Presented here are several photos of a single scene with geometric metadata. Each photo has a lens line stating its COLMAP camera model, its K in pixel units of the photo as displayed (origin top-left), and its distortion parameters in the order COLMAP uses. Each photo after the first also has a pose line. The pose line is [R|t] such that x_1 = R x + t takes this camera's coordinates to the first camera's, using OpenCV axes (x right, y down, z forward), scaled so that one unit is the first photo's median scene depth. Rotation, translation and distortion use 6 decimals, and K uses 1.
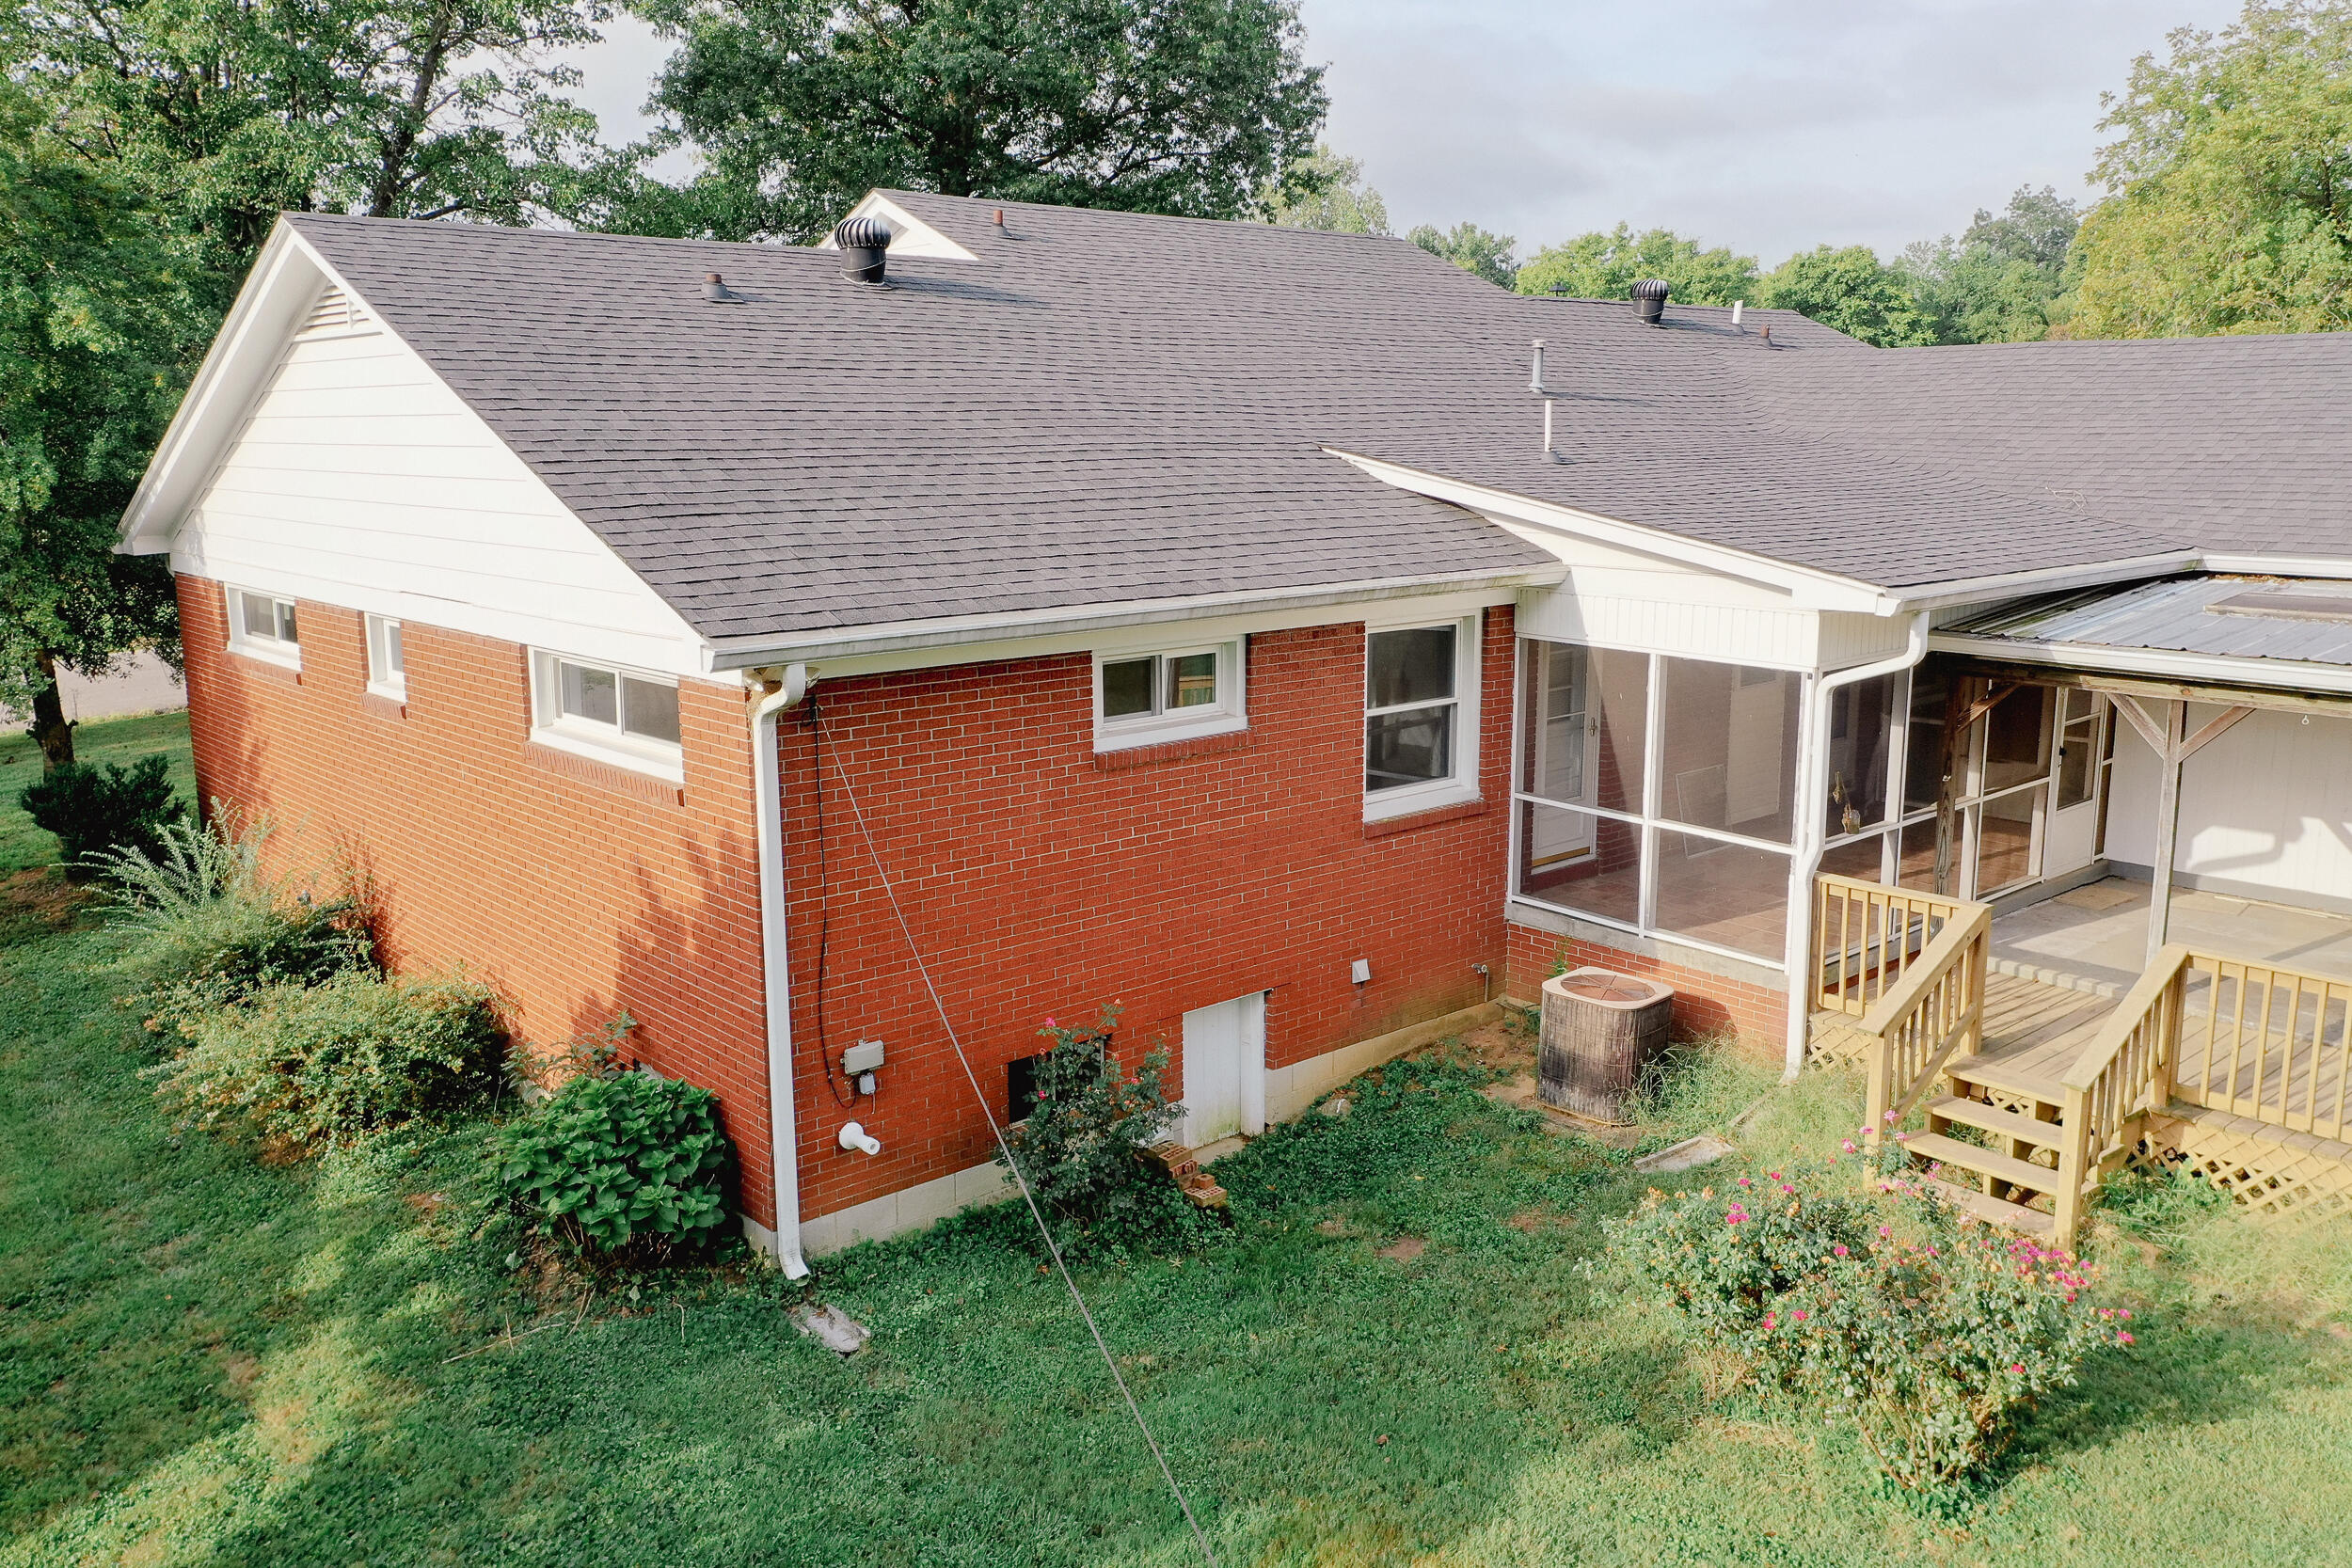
lens RADIAL K [[1855.9, 0, 1159.3], [0, 1855.9, 779.2], [0, 0, 1]] dist [0.004965, 0.008421]
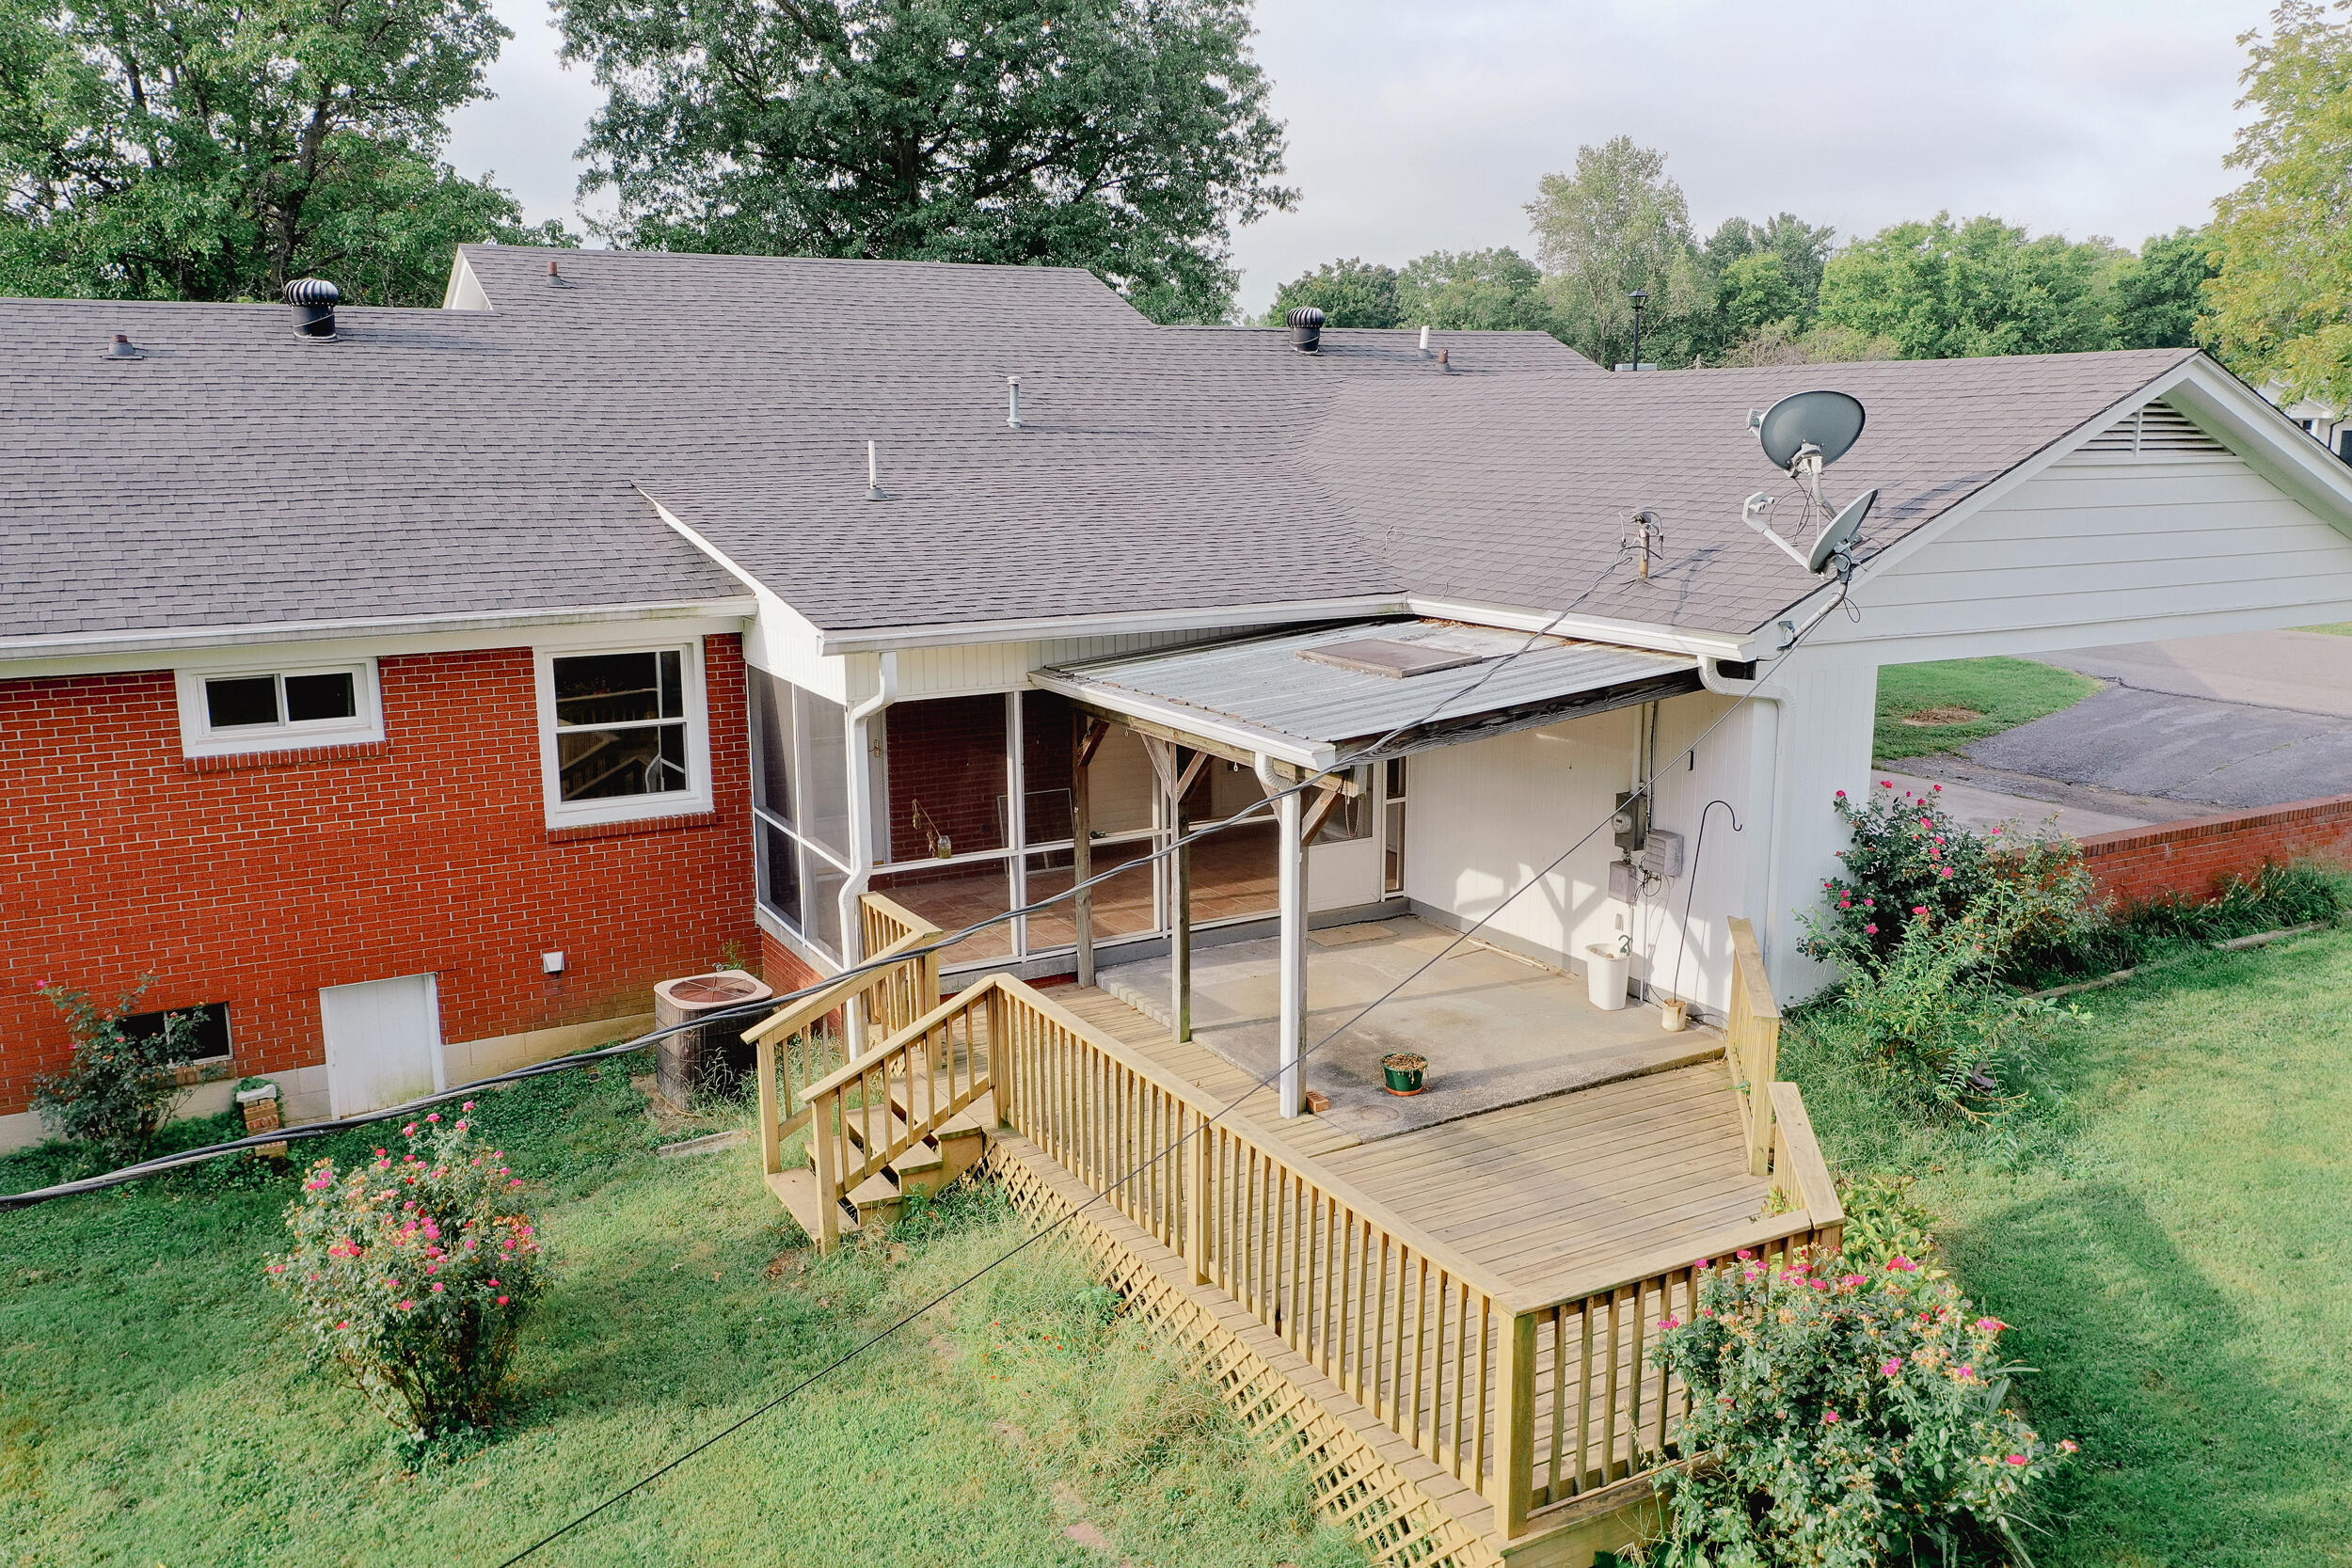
lens RADIAL K [[1855.9, 0, 1168.9], [0, 1855.9, 809.1], [0, 0, 1]] dist [0.004965, 0.008421]
pose [[0.977988, 0.040173, -0.204755, 0.683794], [-0.036731, 0.999113, 0.020587, -0.024165], [0.205401, -0.012613, 0.978597, -0.008851]]
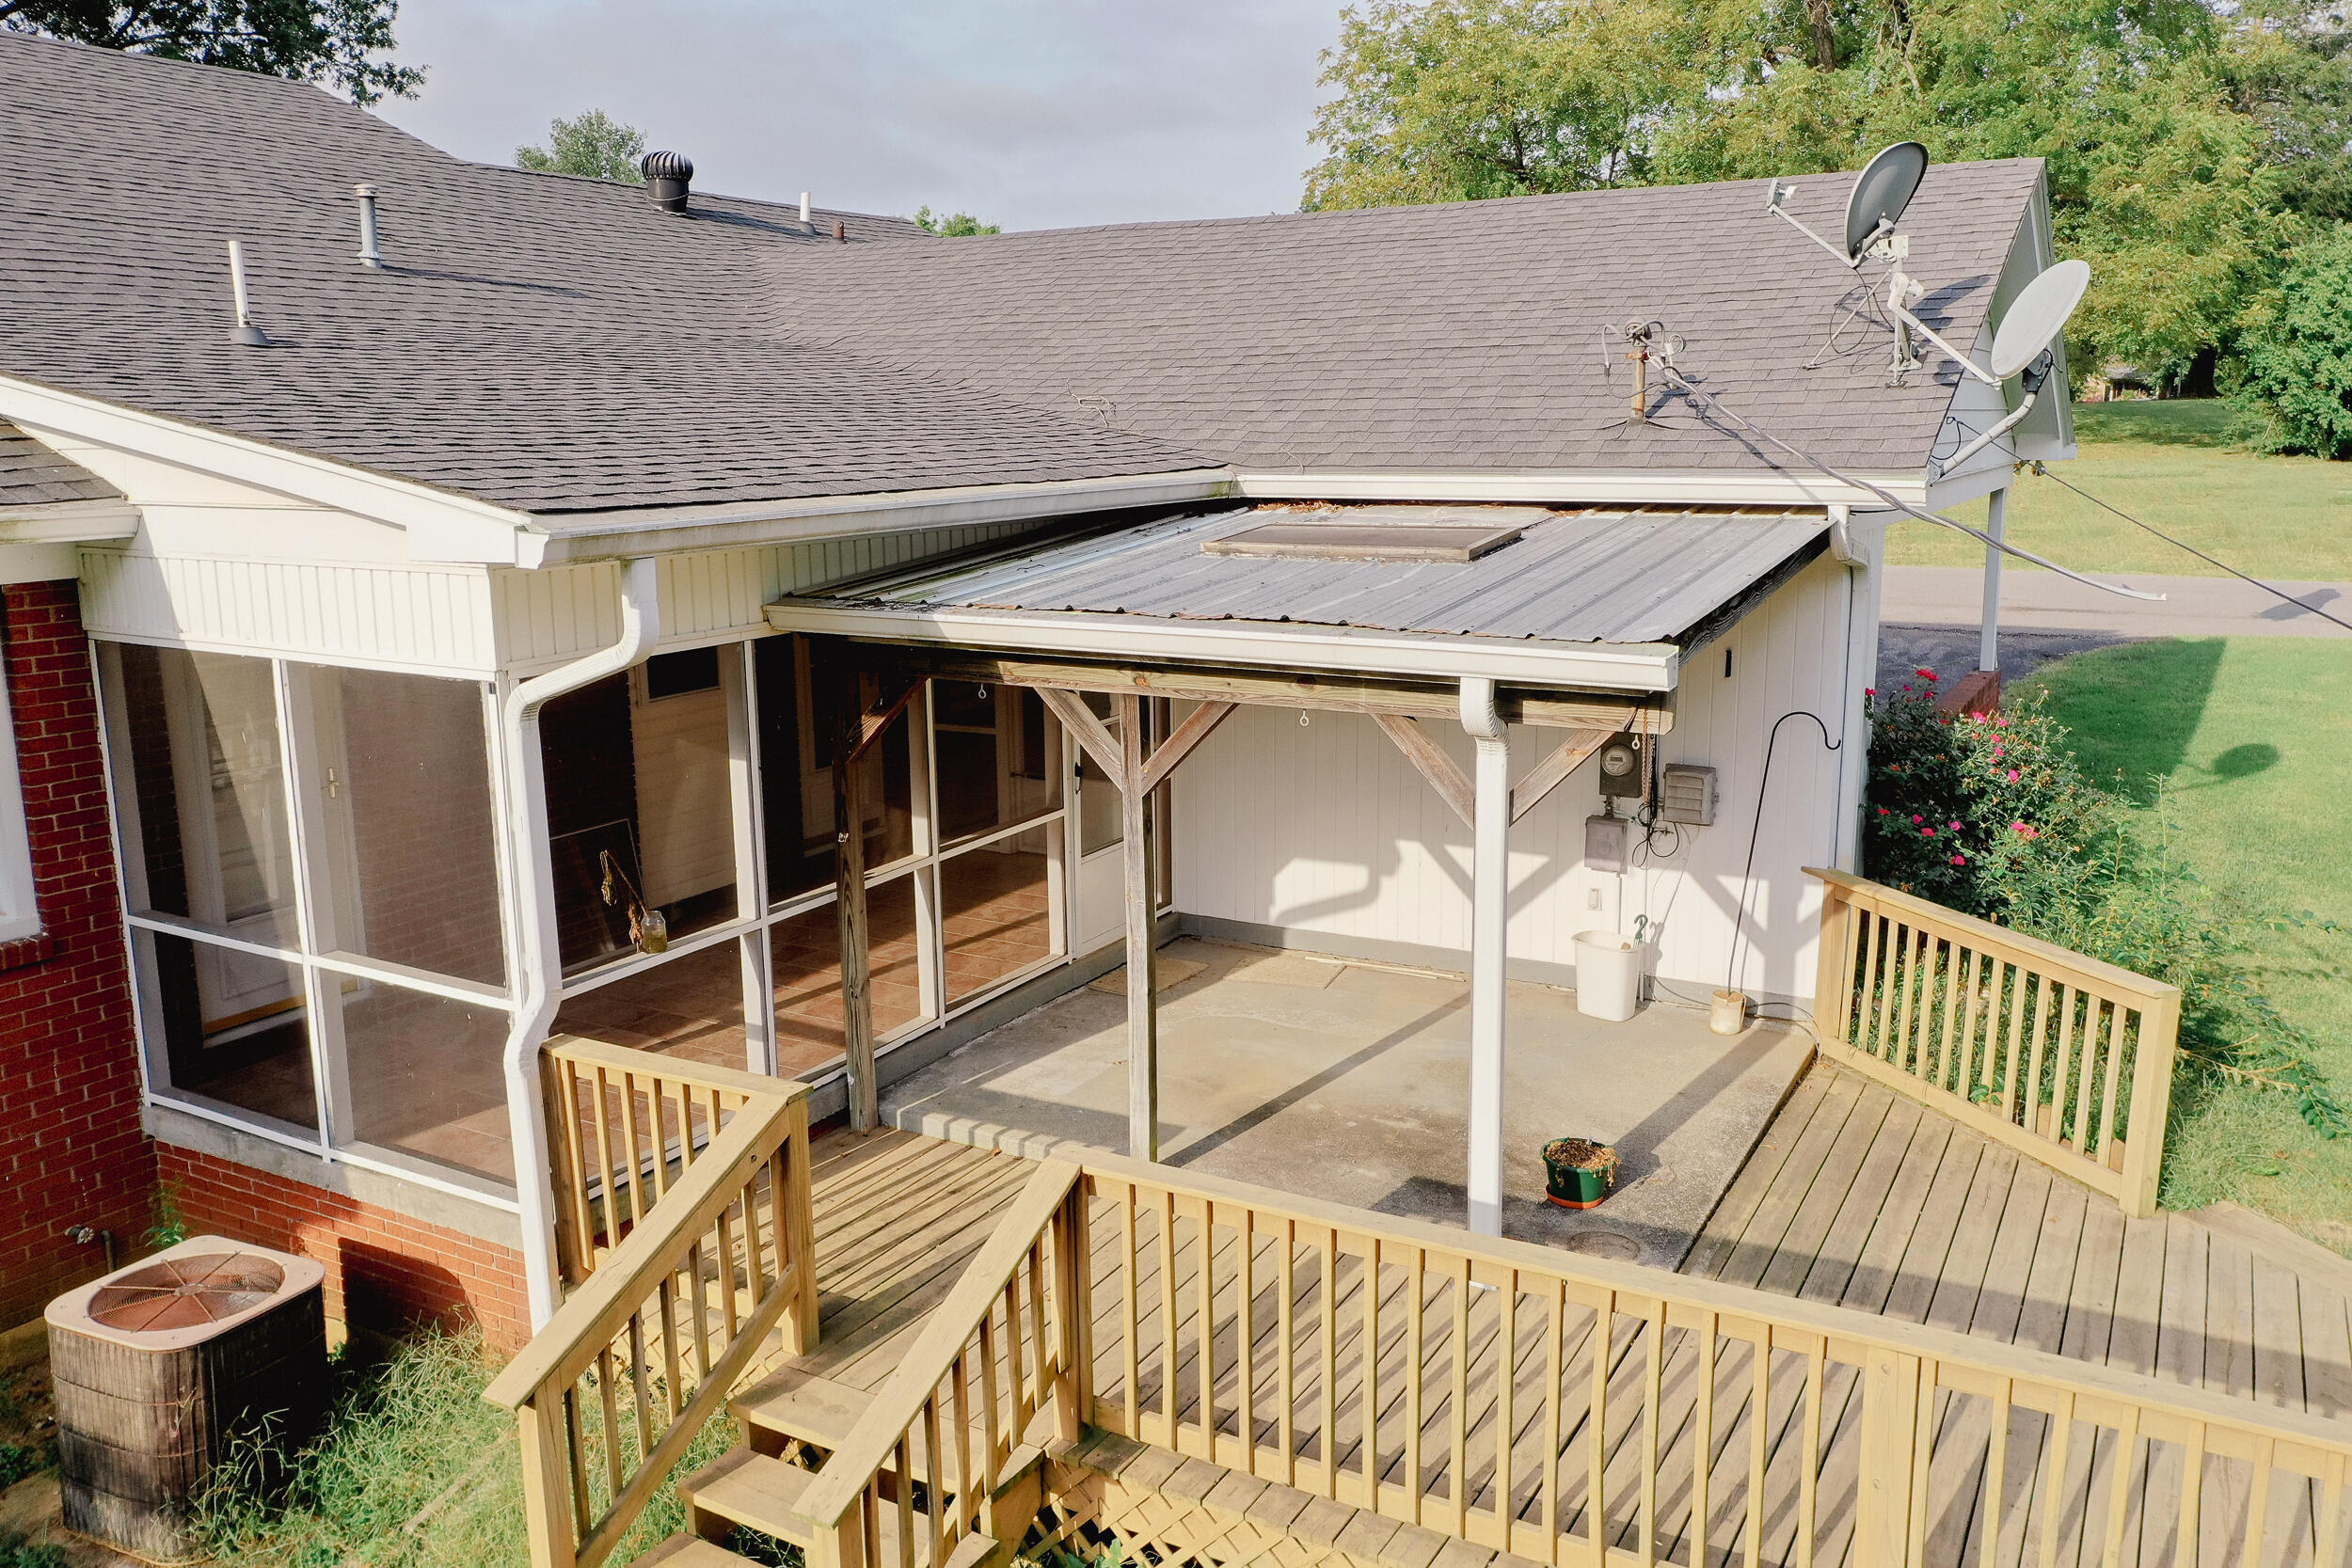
lens RADIAL K [[1855.9, 0, 1169.9], [0, 1855.9, 788.8], [0, 0, 1]] dist [0.004965, 0.008421]
pose [[0.943647, -0.072105, 0.323003, 0.326884], [0.070402, 0.997374, 0.016971, -0.019229], [-0.323378, 0.006726, 0.946246, 0.382026]]
